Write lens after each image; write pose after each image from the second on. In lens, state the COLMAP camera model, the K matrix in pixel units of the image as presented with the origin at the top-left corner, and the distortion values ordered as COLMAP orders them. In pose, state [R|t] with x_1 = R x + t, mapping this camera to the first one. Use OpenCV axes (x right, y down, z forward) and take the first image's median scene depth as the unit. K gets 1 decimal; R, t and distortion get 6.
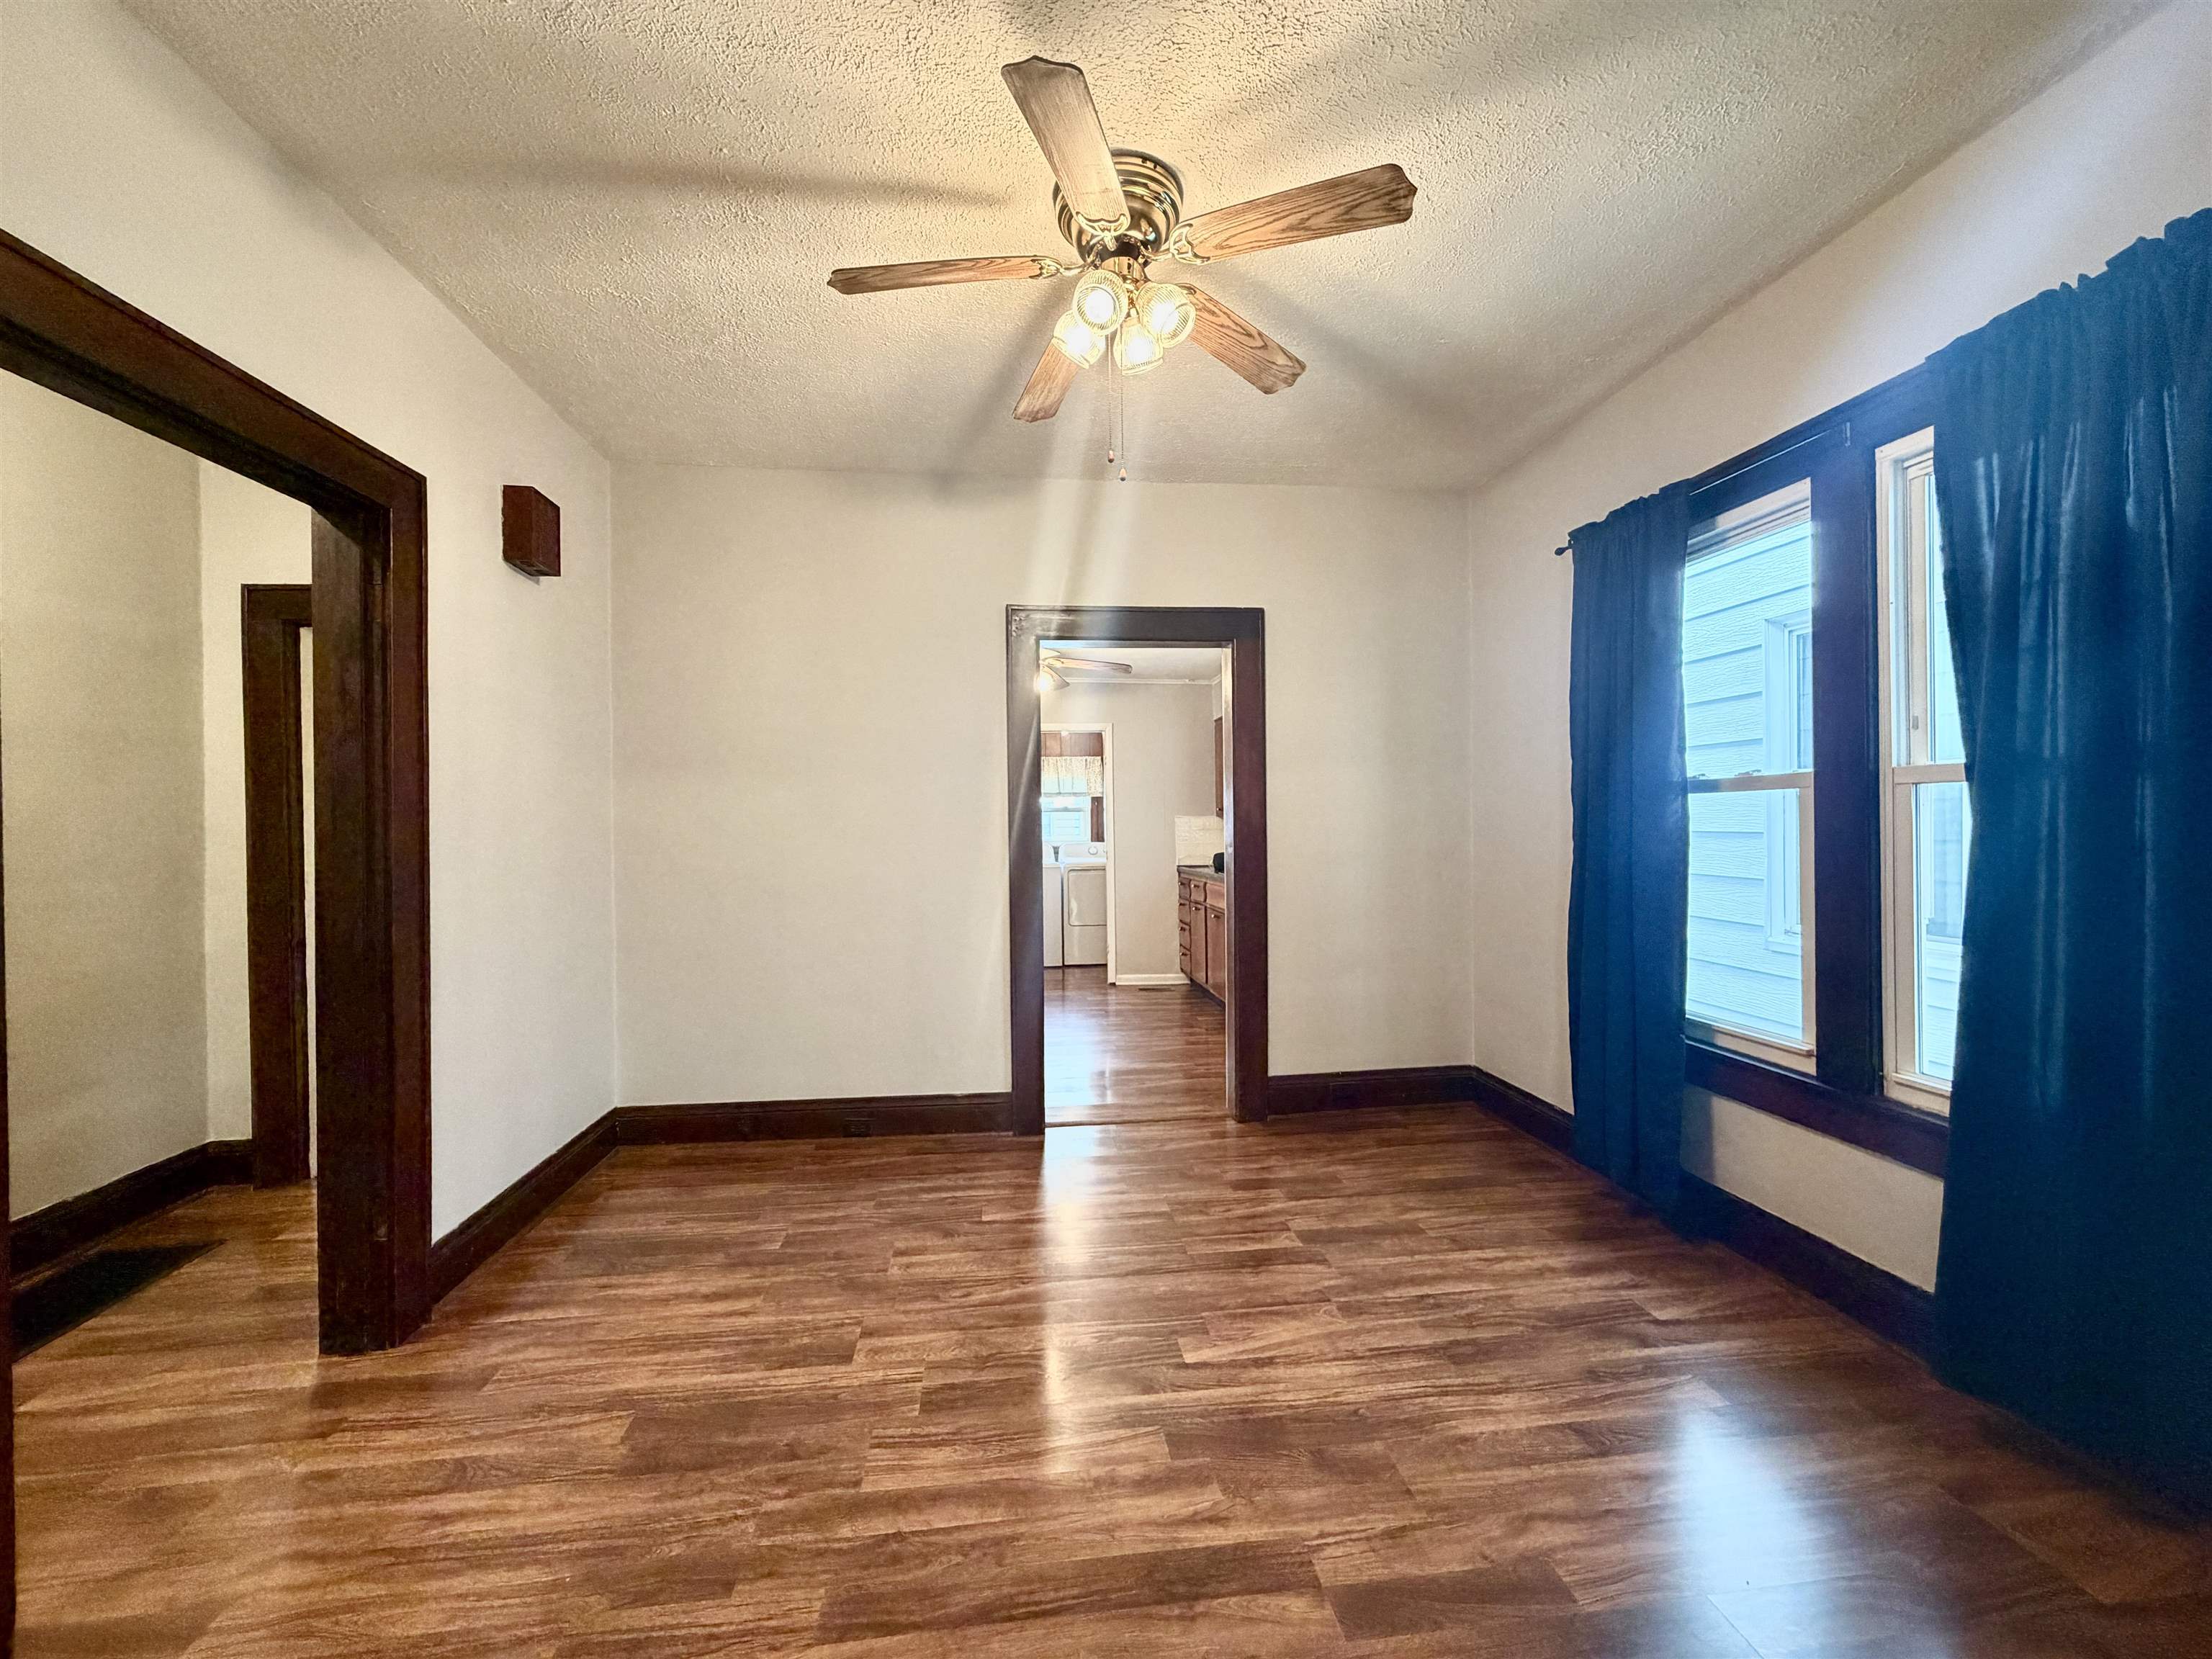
lens RADIAL K [[896.8, 0, 1122.9], [0, 896.8, 815.5], [0, 0, 1]] dist [0.000437, -0.000161]
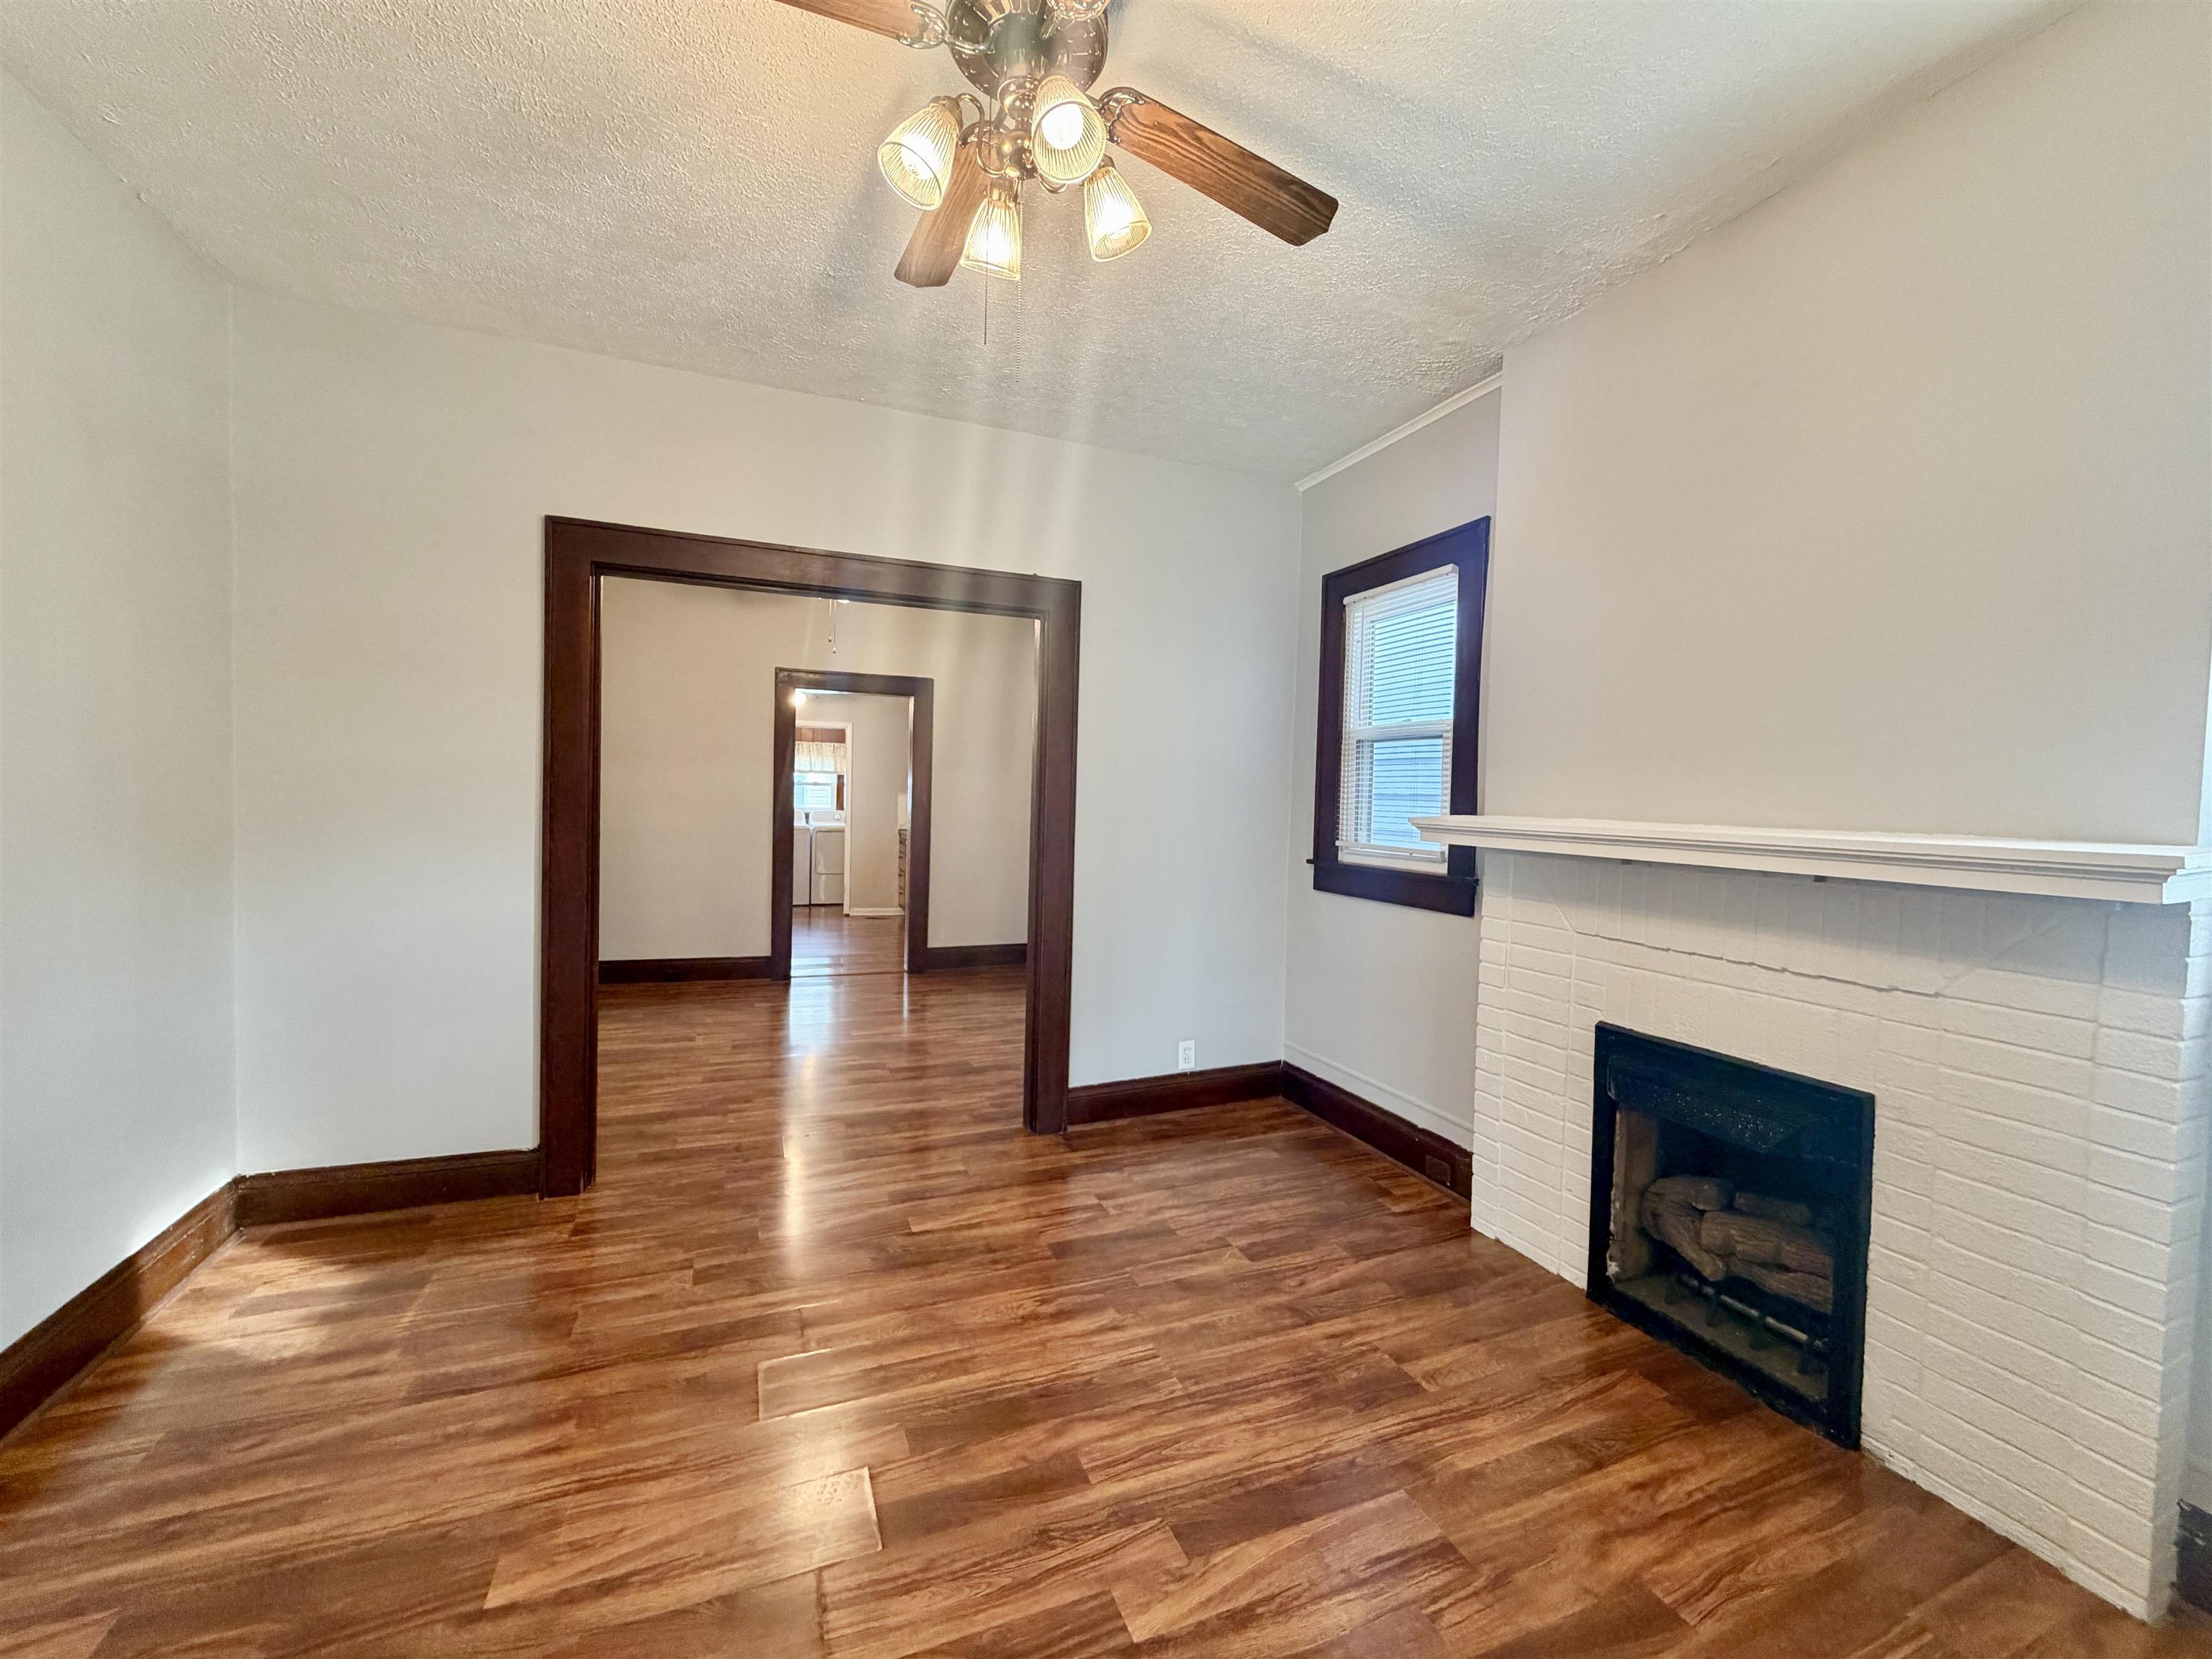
lens RADIAL K [[896.8, 0, 1137.3], [0, 896.8, 819.1], [0, 0, 1]] dist [0.000437, -0.000161]
pose [[0.961437, 0.037729, 0.272426, 0.091013], [-0.046618, 0.998568, 0.026228, -0.031012], [-0.271047, -0.037916, 0.961819, -1.036182]]
